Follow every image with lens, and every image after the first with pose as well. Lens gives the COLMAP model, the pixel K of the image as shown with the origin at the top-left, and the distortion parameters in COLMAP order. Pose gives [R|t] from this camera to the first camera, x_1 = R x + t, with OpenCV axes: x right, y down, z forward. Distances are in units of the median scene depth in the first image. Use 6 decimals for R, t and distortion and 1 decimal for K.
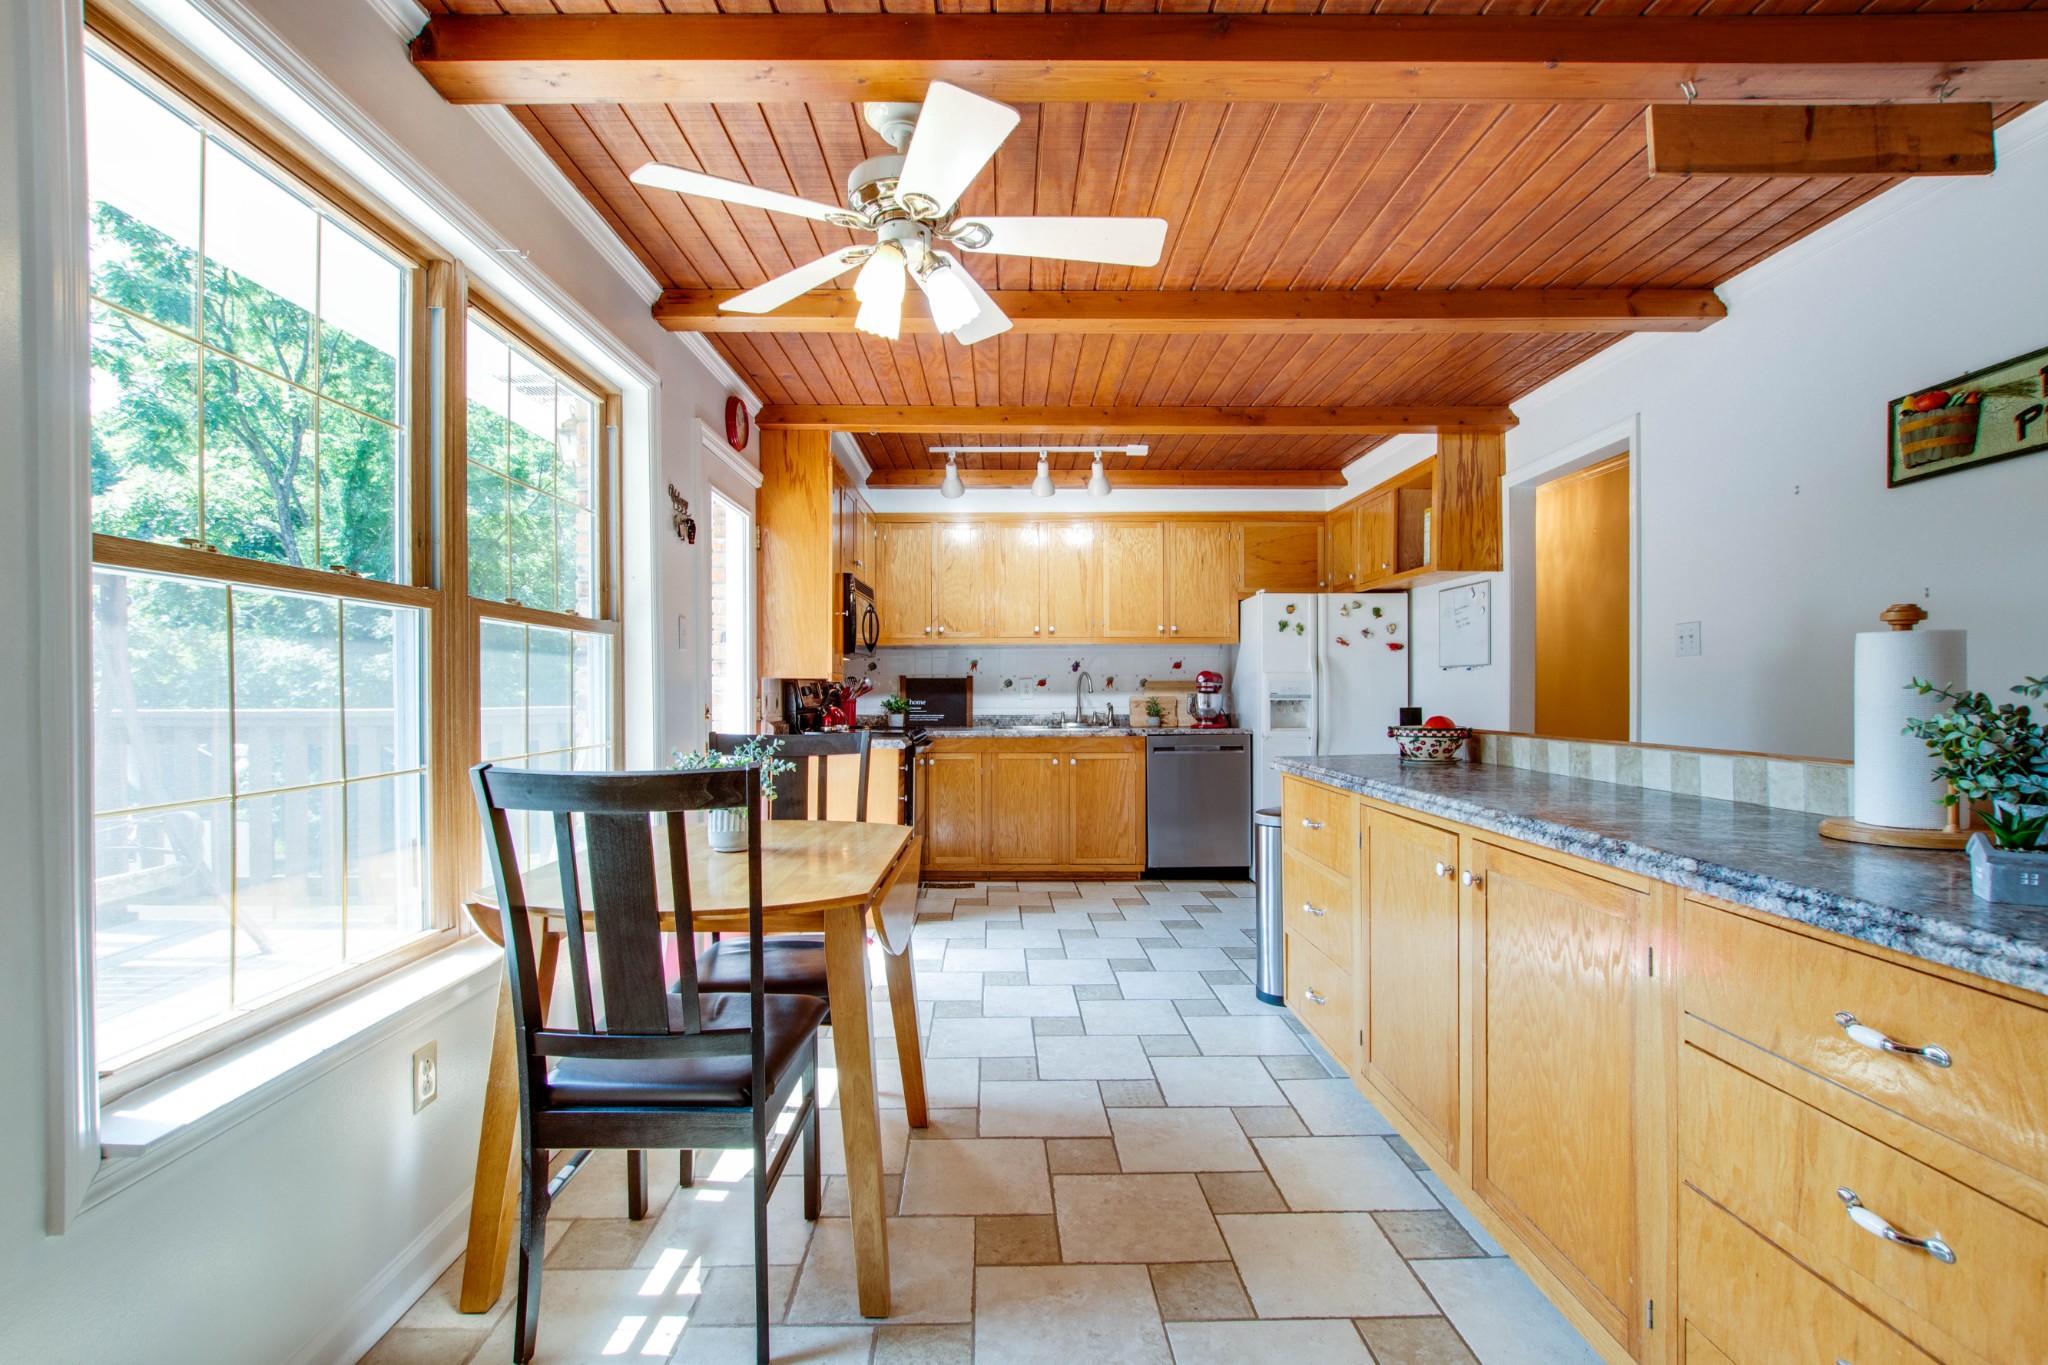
lens RADIAL K [[932.7, 0, 1014.6], [0, 932.7, 688.7], [0, 0, 1]] dist [-0.007004, 0.000616]
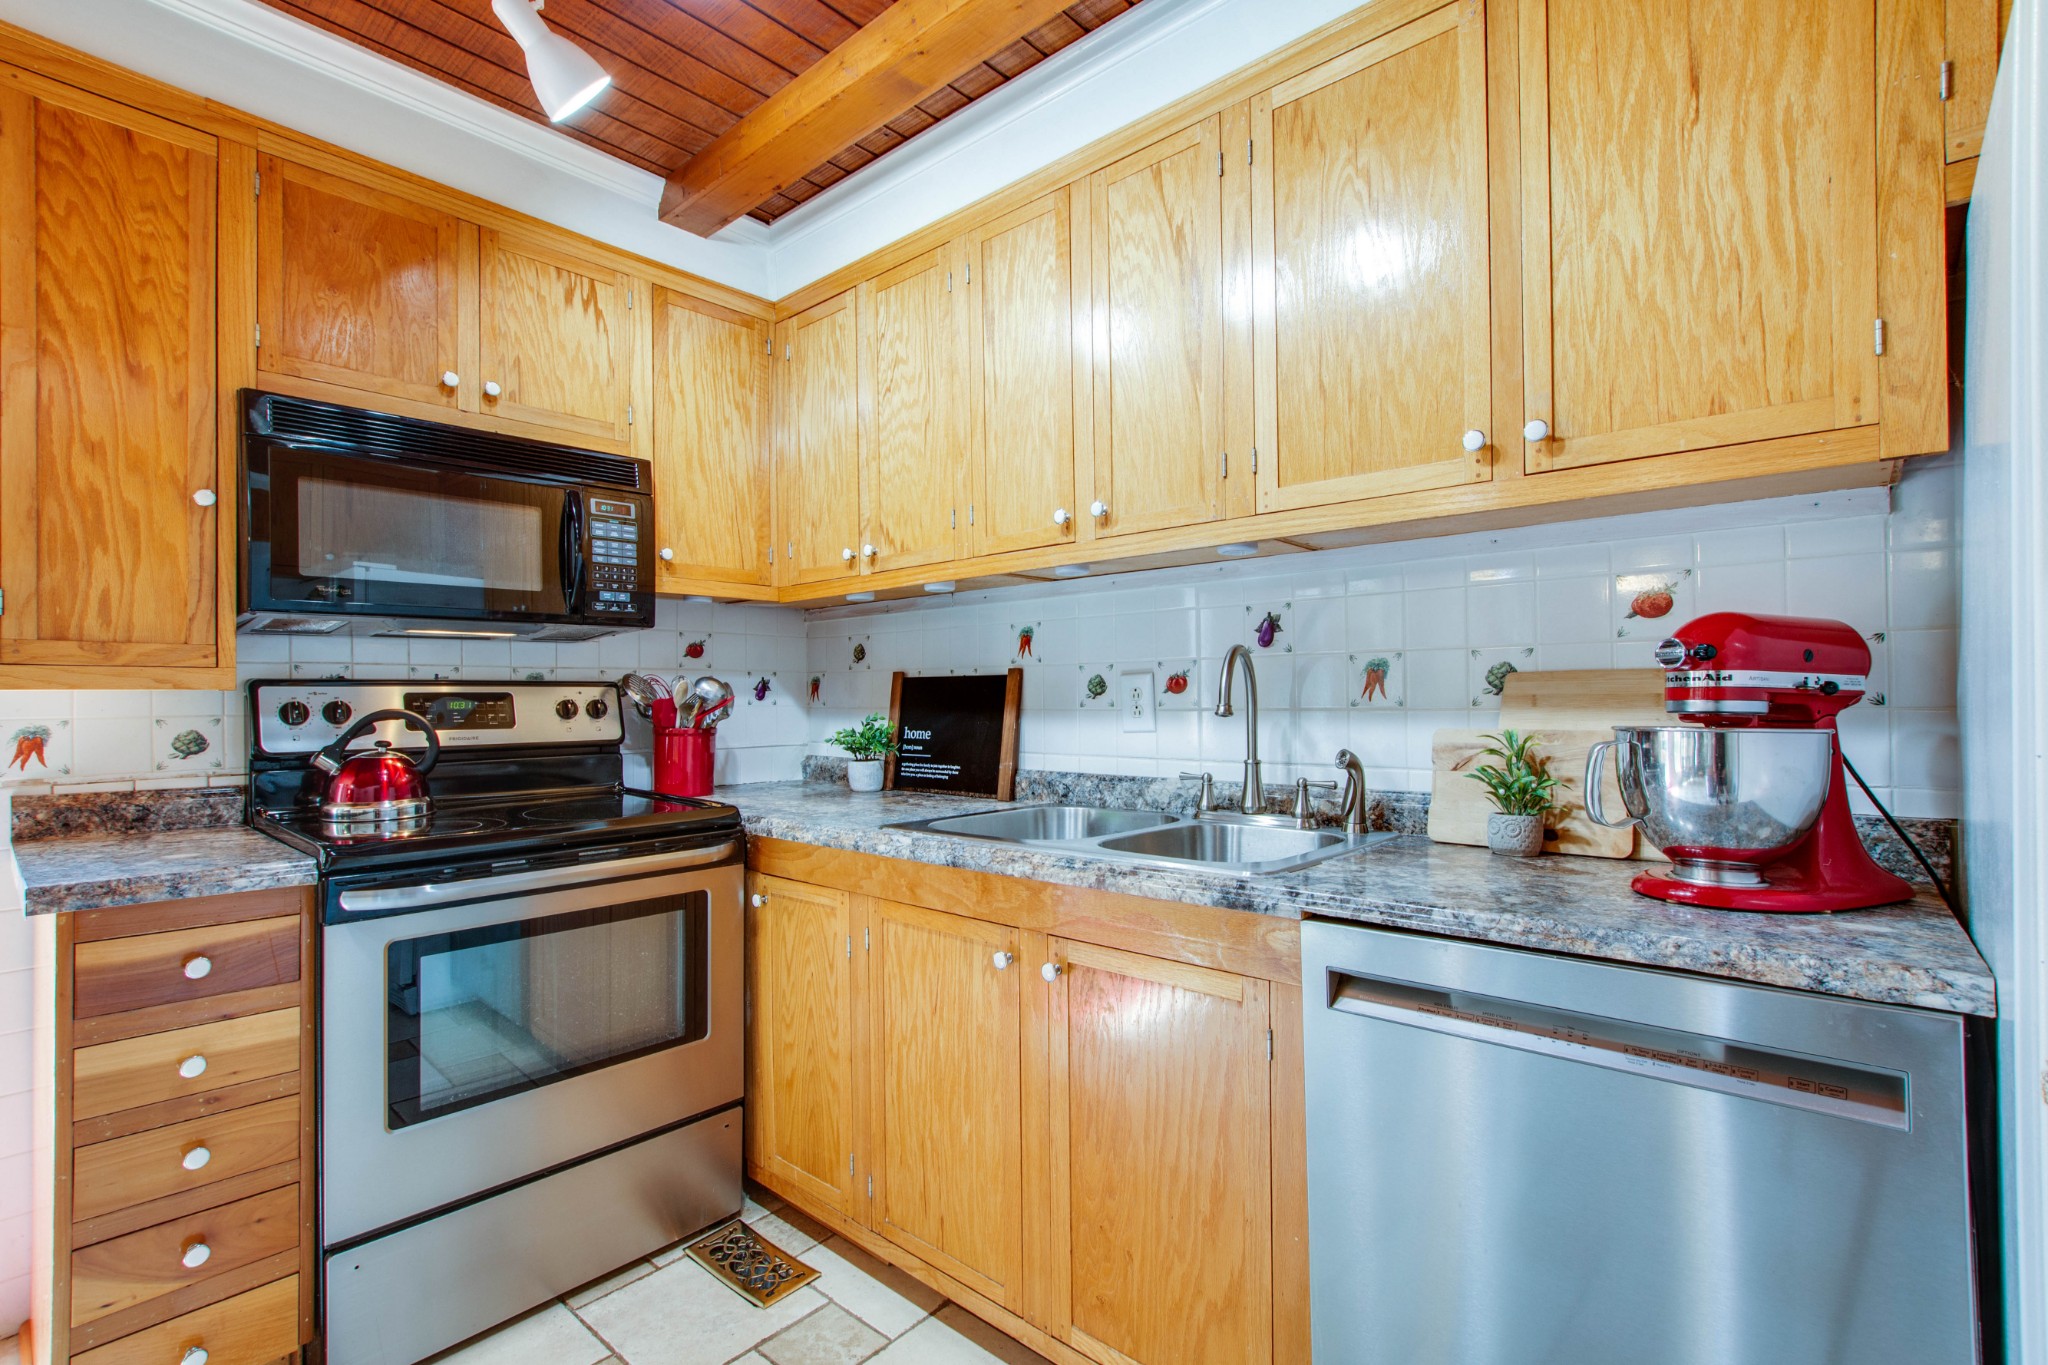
lens RADIAL K [[942.7, 0, 1016.3], [0, 942.7, 688.7], [0, 0, 1]] dist [-0.001776, -0.000487]
pose [[0.738370, -0.010559, -0.674313, 0.230940], [0.007827, 0.999944, -0.007087, -0.002657], [0.674350, -0.000046, 0.738411, 0.751636]]
